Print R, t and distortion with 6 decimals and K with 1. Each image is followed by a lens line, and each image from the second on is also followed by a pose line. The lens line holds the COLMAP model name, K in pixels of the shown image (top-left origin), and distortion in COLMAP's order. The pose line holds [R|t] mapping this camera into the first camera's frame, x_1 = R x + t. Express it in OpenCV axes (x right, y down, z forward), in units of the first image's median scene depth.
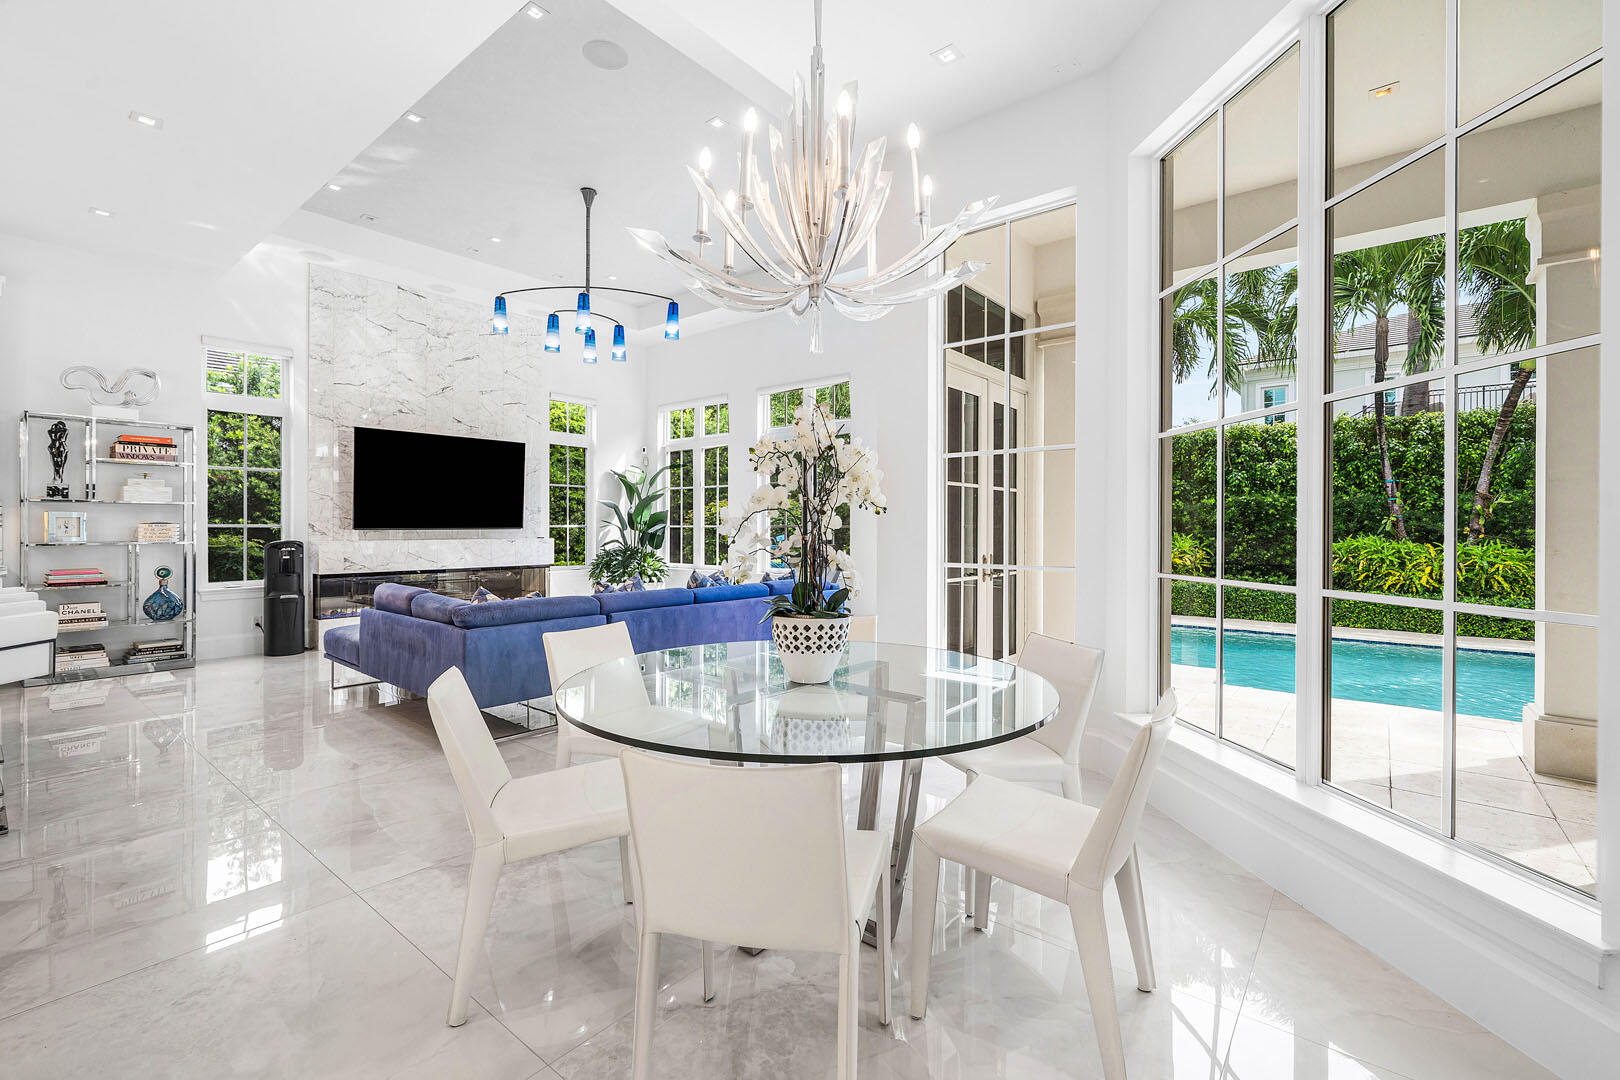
lens RADIAL K [[696.5, 0, 807.1], [0, 696.5, 530.4], [0, 0, 1]] dist [-0.002319, 0.000090]
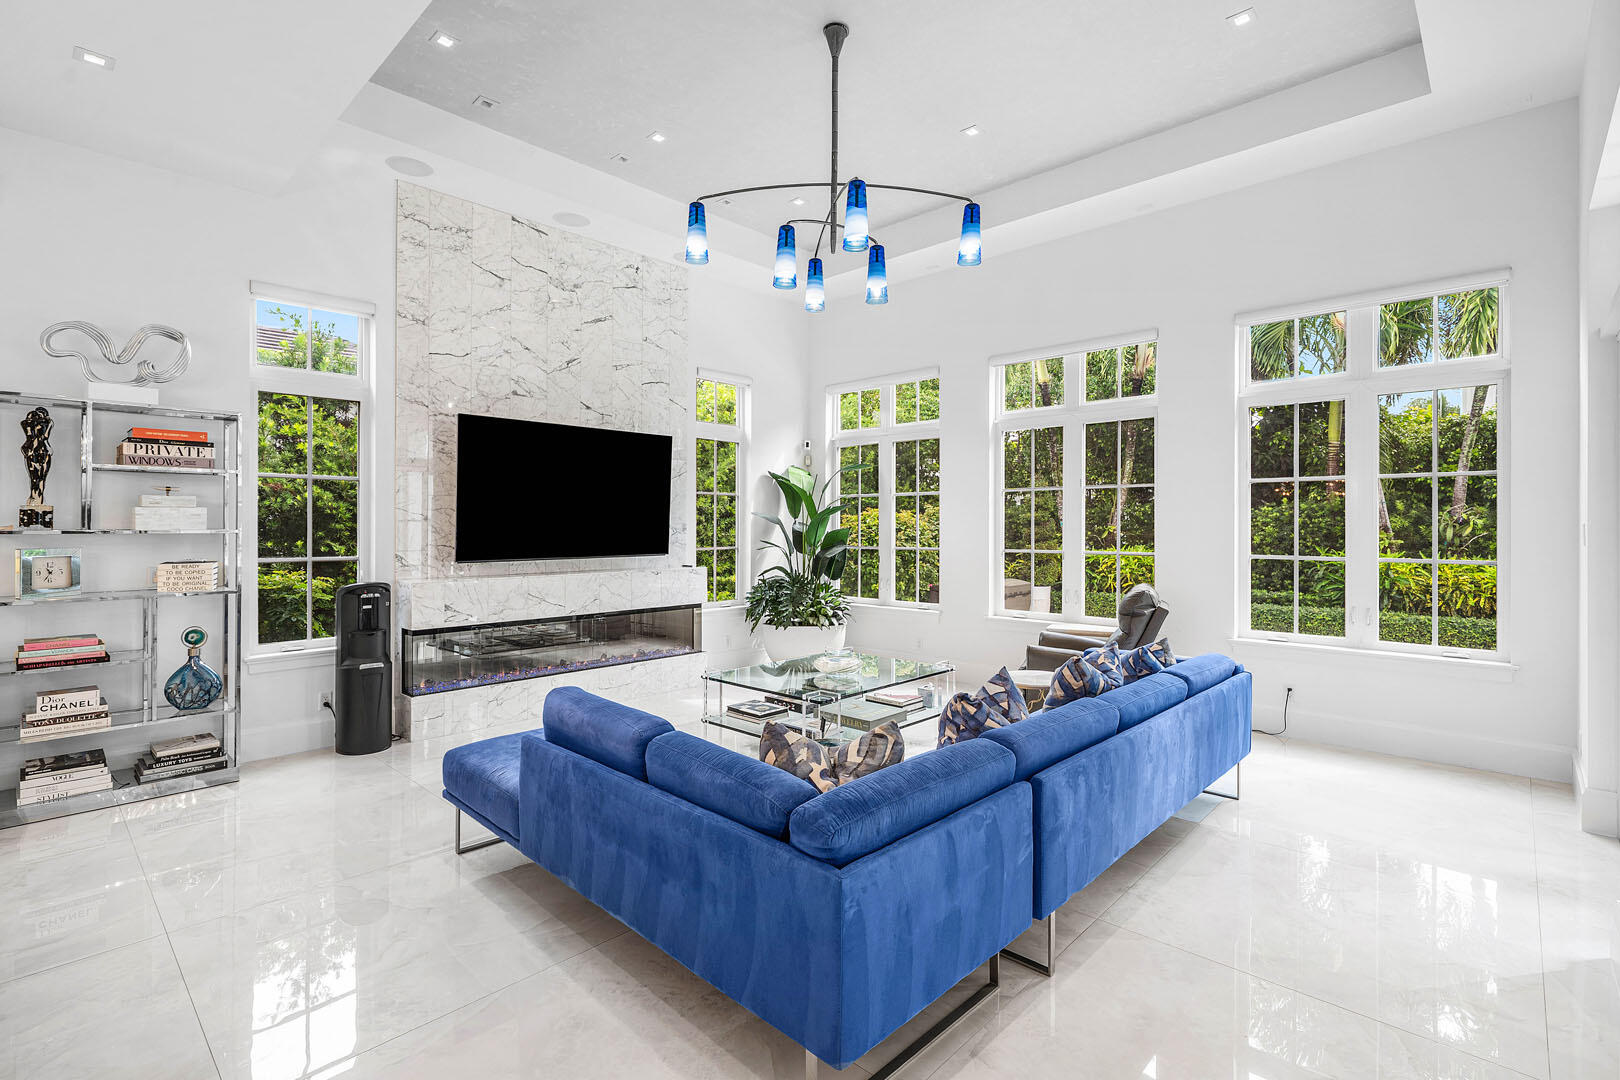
lens RADIAL K [[743.7, 0, 806.6], [0, 743.7, 524.9], [0, 0, 1]] dist [-0.000225, 0.000715]
pose [[0.997166, -0.002373, -0.075193, -0.249825], [0.001801, 0.999969, -0.007675, -0.032890], [0.075208, 0.007518, 0.997139, 0.288897]]
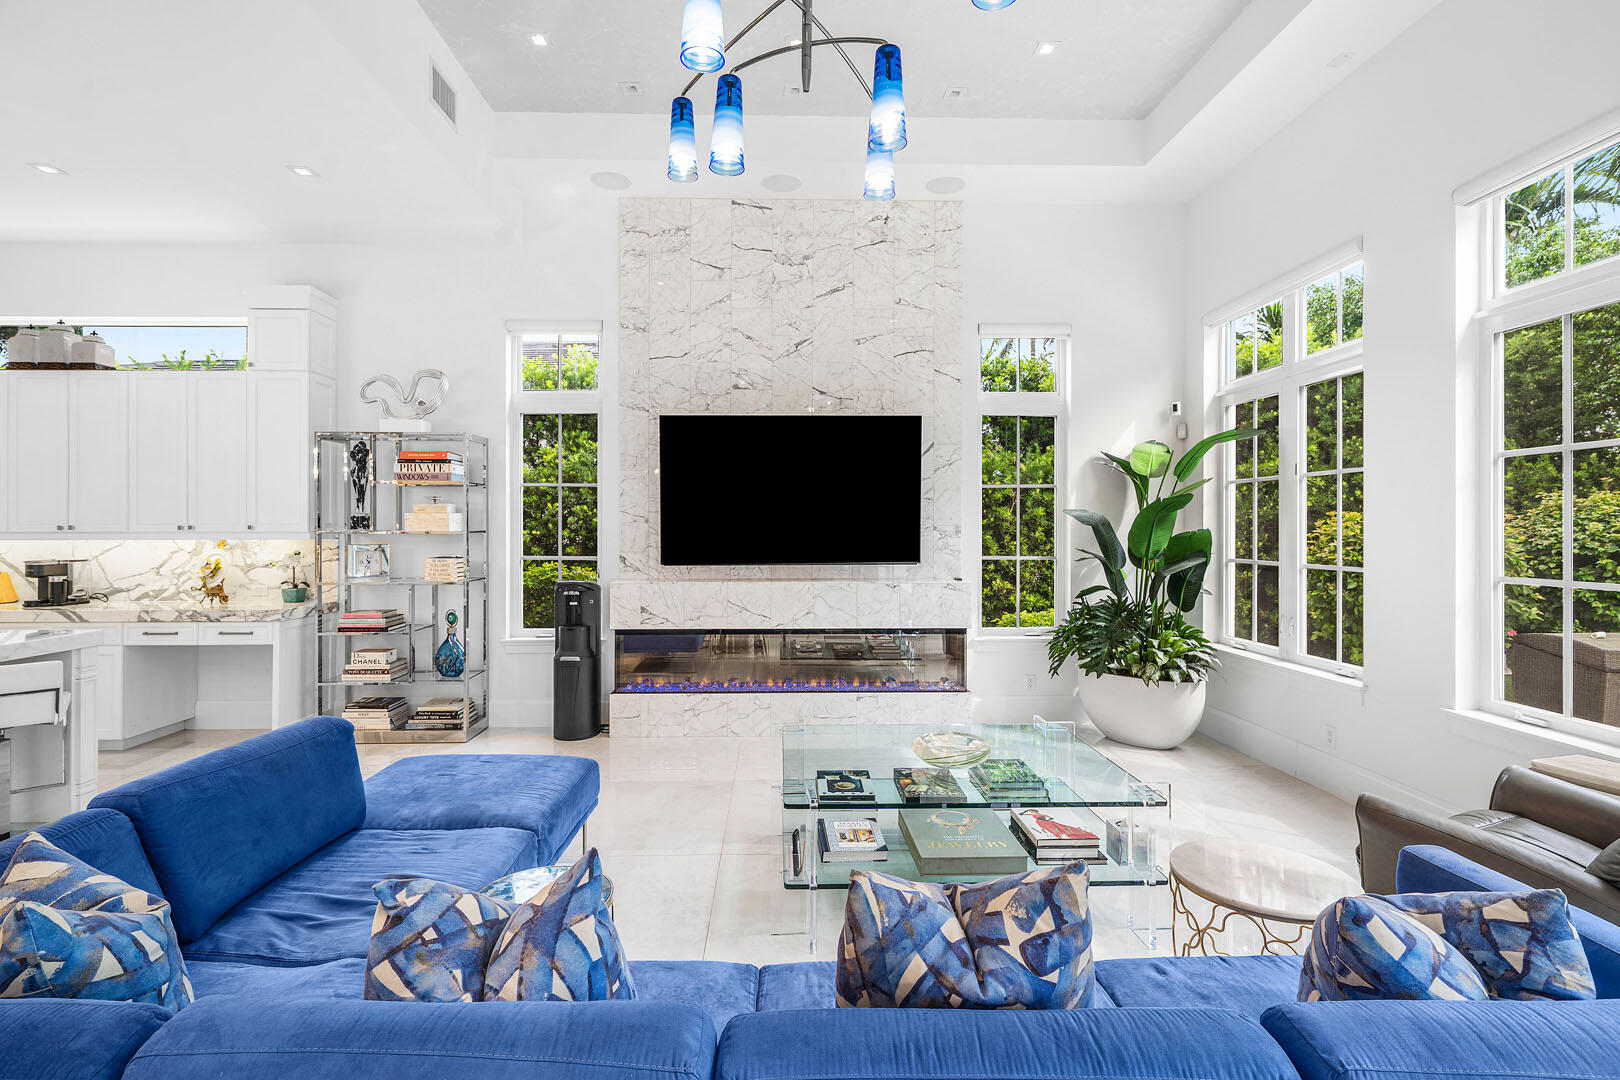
lens RADIAL K [[743.7, 0, 802.2], [0, 743.7, 528.5], [0, 0, 1]] dist [-0.000225, 0.000715]
pose [[0.653187, -0.003552, -0.757189, -0.002611], [-0.003161, 0.999967, -0.007418, -0.032573], [0.757190, 0.007239, 0.653154, 0.629843]]
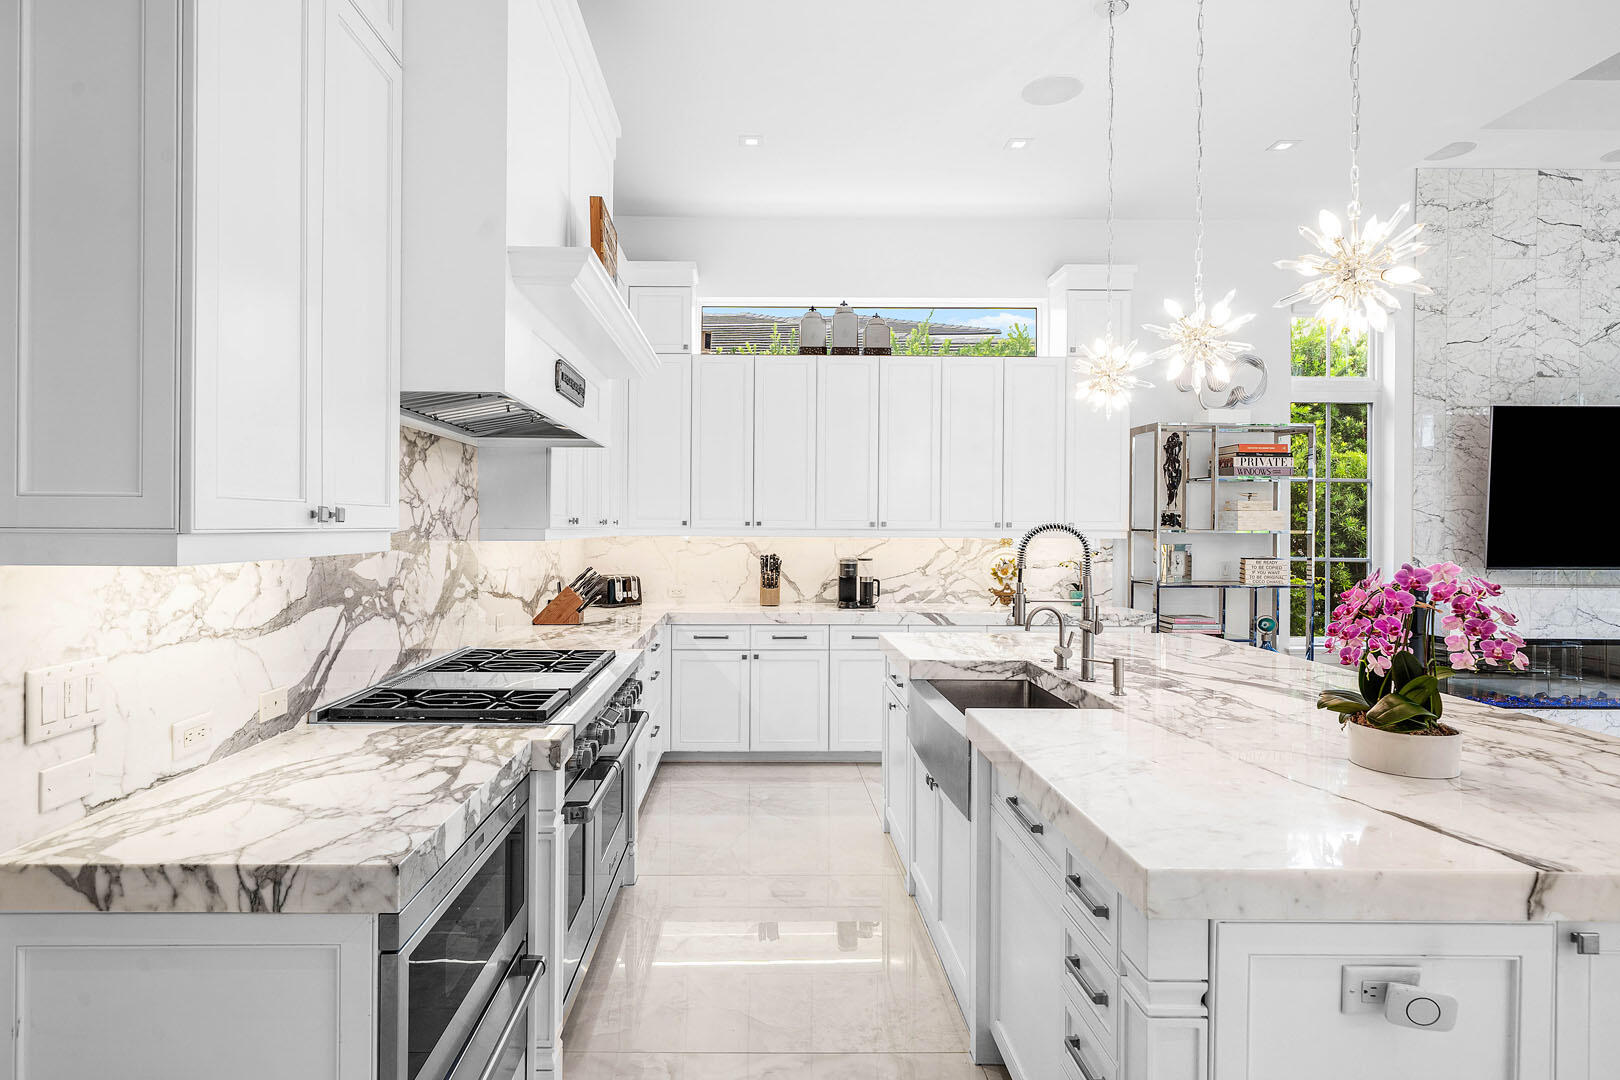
lens RADIAL K [[834.8, 0, 776.6], [0, 834.8, 524.8], [0, 0, 1]] dist [0.000388, -0.000574]
pose [[0.637898, 0.000774, -0.770121, -0.483773], [-0.009234, 0.999935, -0.006643, -0.030259], [0.770066, 0.011349, 0.637864, 0.017282]]
